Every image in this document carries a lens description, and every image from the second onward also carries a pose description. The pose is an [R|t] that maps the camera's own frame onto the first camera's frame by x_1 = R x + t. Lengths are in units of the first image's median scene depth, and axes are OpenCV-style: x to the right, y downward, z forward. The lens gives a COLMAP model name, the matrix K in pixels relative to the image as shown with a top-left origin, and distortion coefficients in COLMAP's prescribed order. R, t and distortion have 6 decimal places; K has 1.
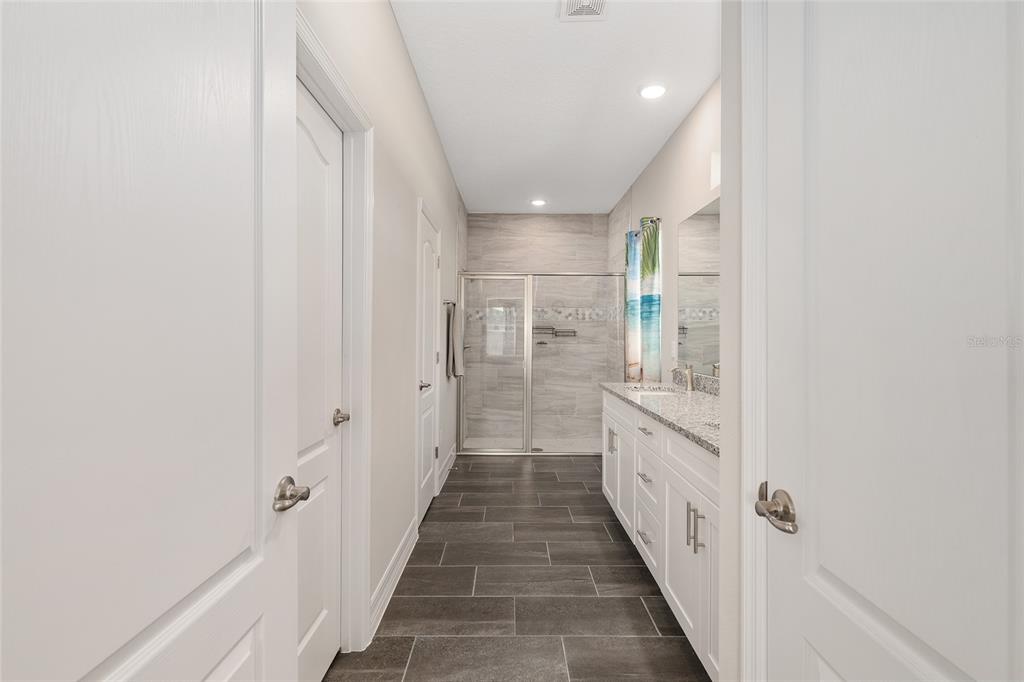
lens RADIAL K [[473.1, 0, 512.0], [0, 473.1, 341.0], [0, 0, 1]] dist [0.000235, -0.000025]
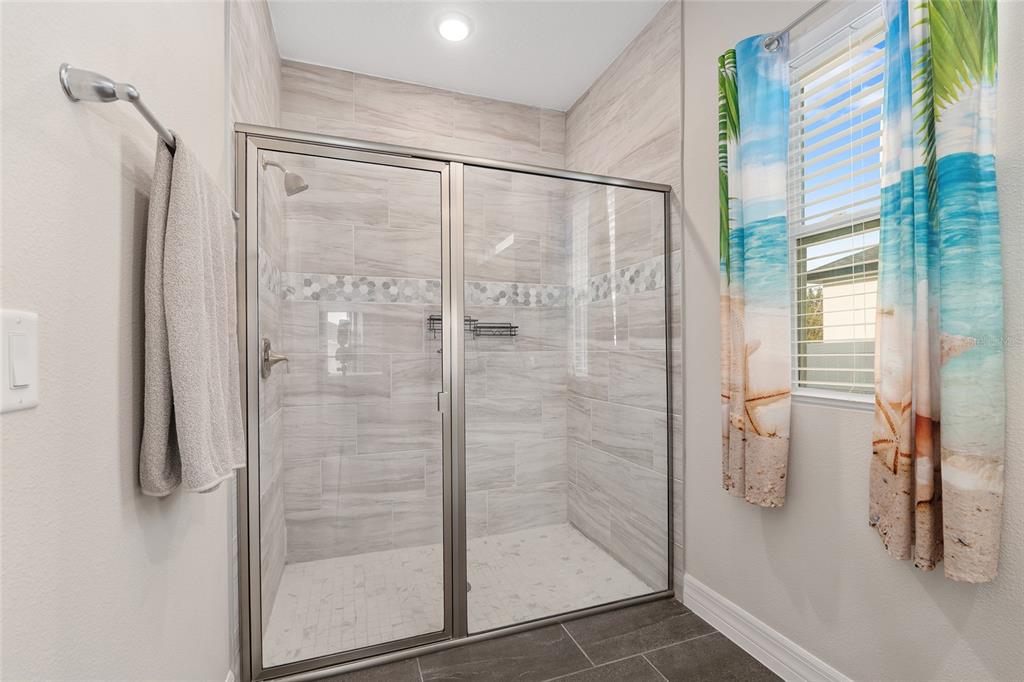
lens RADIAL K [[439.5, 0, 506.2], [0, 439.5, 355.1], [0, 0, 1]] dist [-0.010395, 0.000048]
pose [[0.942897, -0.014117, 0.332787, -0.042563], [0.014787, 0.999891, 0.000521, 0.013080], [-0.332757, 0.004430, 0.943002, 0.670215]]
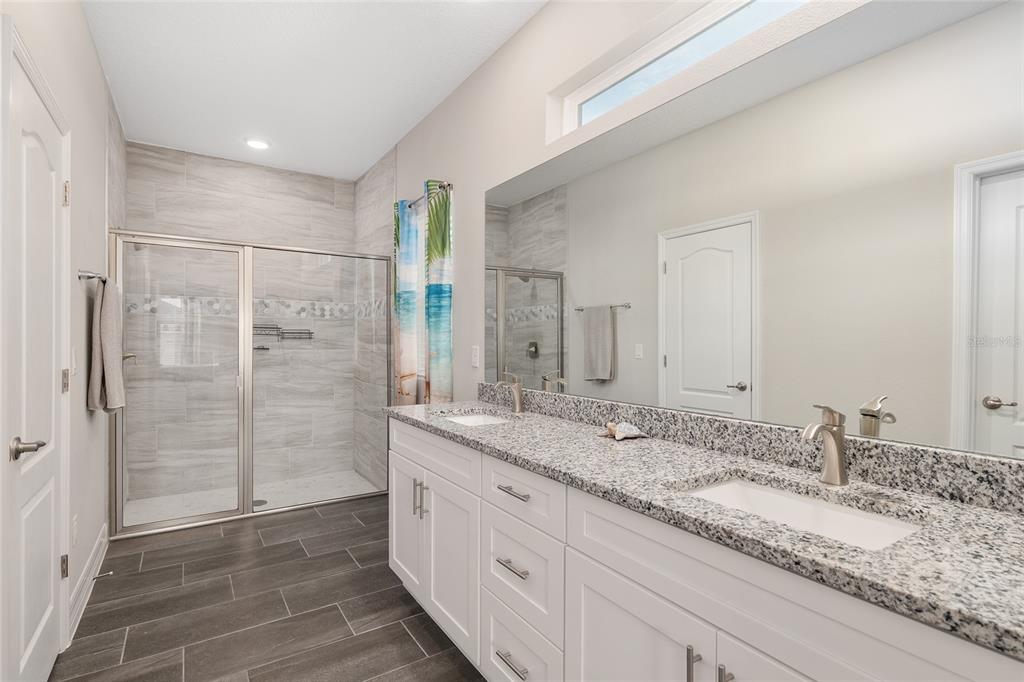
lens RADIAL K [[493.9, 0, 512.5], [0, 493.9, 345.9], [0, 0, 1]] dist [-0.001712, -0.000590]
pose [[0.835370, -0.006603, 0.549649, -0.034357], [0.004396, 0.999976, 0.005332, -0.002125], [-0.549671, -0.002038, 0.835379, 0.219243]]
